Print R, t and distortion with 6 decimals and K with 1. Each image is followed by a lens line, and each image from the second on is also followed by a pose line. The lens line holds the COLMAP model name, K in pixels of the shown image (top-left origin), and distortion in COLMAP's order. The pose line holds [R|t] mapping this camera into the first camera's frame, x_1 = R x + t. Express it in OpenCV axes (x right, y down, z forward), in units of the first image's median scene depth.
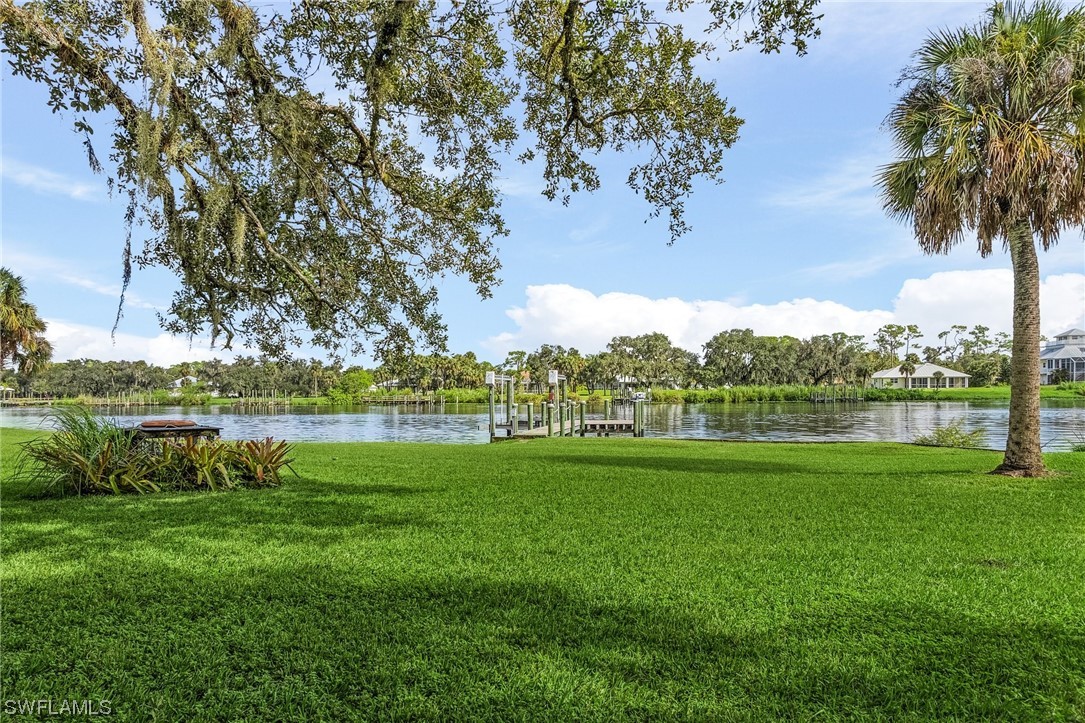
lens RADIAL K [[726.4, 0, 541.6], [0, 726.4, 361.8], [0, 0, 1]] dist [0.001273, 0.001285]
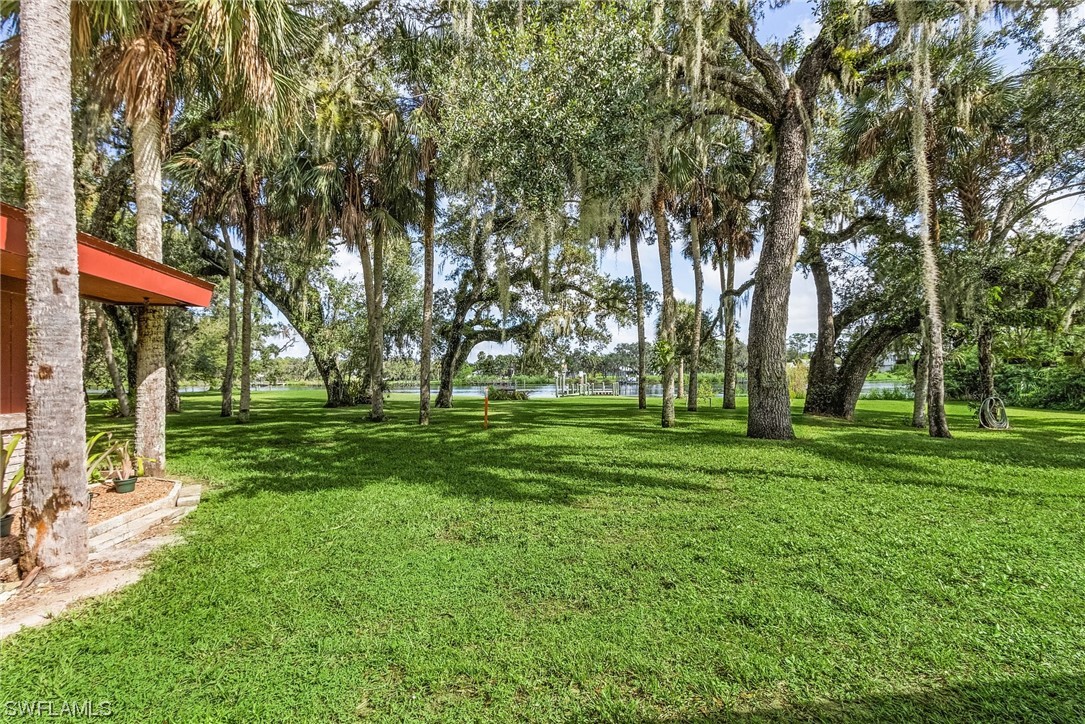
lens RADIAL K [[496.0, 0, 545.9], [0, 496.0, 363.5], [0, 0, 1]] dist [0.000910, 0.000106]
pose [[0.998475, -0.004029, -0.055064, -0.001655], [0.004905, 0.999864, 0.015775, -0.007066], [0.054993, -0.016021, 0.998358, -0.120199]]
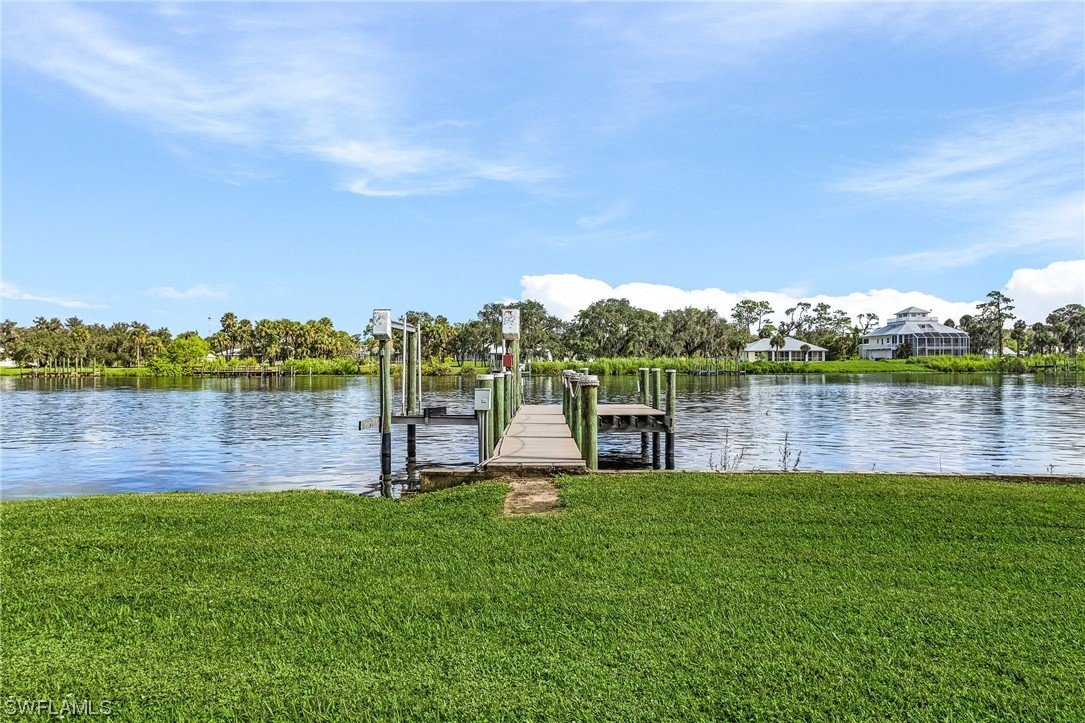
lens RADIAL K [[726.4, 0, 536.9], [0, 726.4, 364.8], [0, 0, 1]] dist [0.001273, 0.001285]
pose [[0.982582, 0.005097, 0.185758, -0.008698], [-0.012943, 0.999073, 0.041051, 0.004301], [-0.185377, -0.042740, 0.981738, 0.073175]]
